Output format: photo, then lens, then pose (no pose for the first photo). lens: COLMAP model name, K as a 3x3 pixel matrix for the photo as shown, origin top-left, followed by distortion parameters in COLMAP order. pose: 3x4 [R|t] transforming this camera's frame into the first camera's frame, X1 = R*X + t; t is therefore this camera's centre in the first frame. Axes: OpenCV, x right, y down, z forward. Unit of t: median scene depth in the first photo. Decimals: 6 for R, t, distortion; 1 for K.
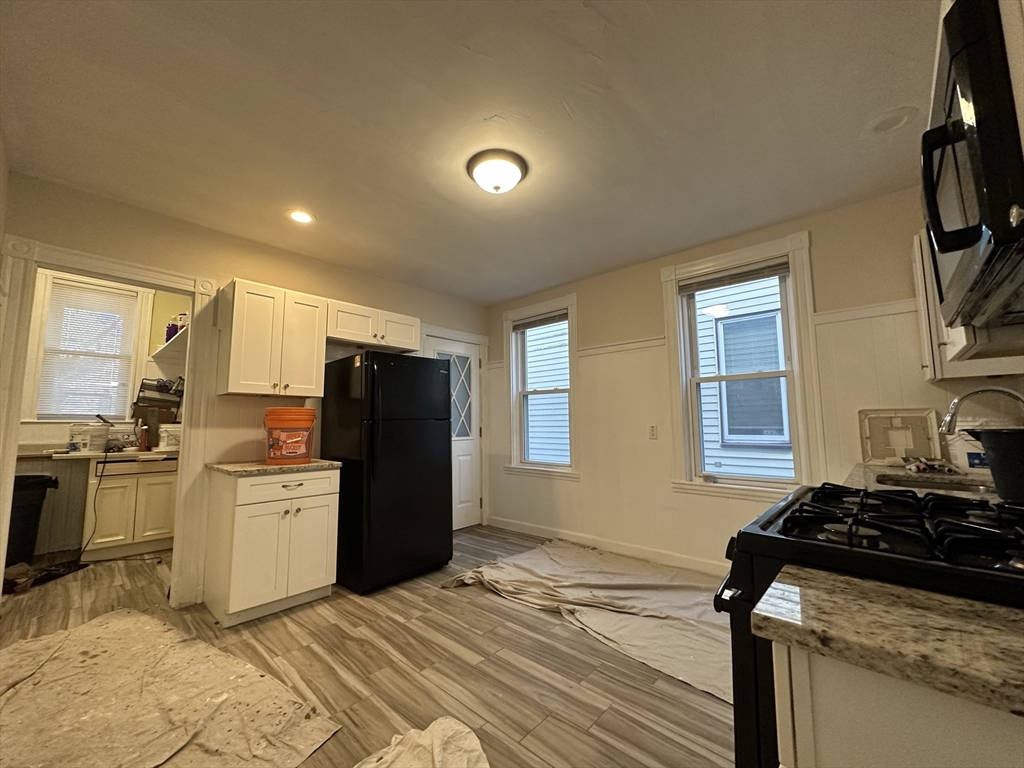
lens RADIAL K [[405.1, 0, 512.5], [0, 405.1, 383.7], [0, 0, 1]] dist [-0.000544, 0.000032]
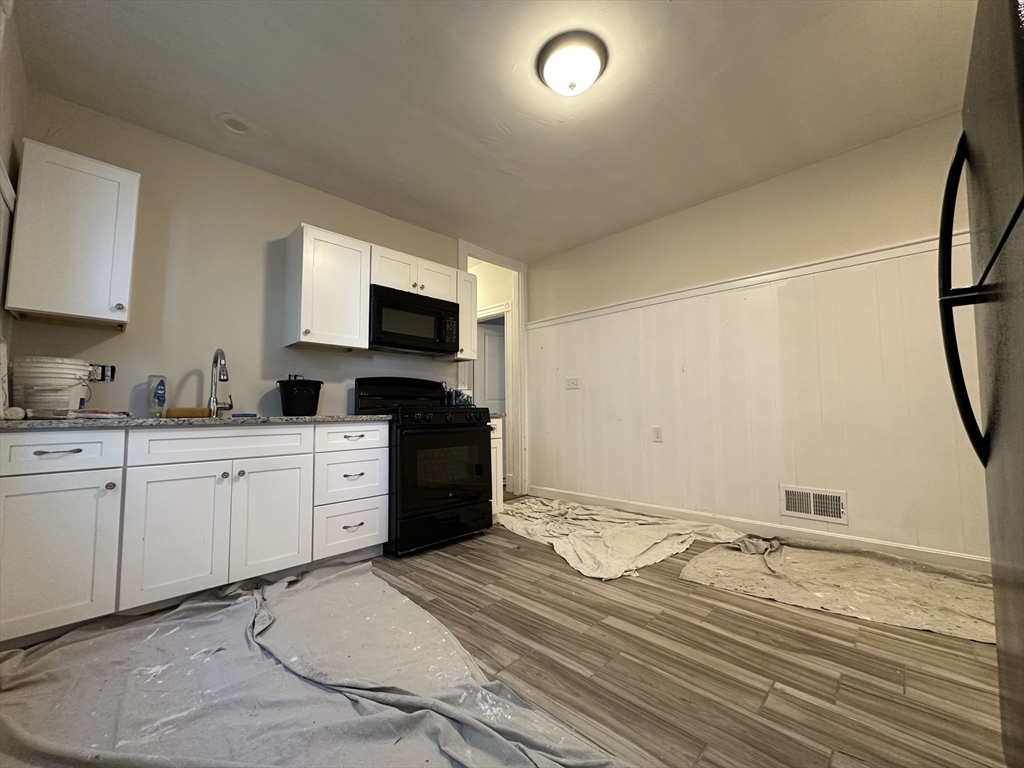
lens RADIAL K [[405.1, 0, 511.4], [0, 405.1, 383.2], [0, 0, 1]] dist [-0.000544, 0.000032]
pose [[-0.999241, 0.020514, 0.033129, 0.081476], [0.014493, 0.984868, -0.172700, 0.308304], [-0.036171, -0.172089, -0.984417, 1.867660]]
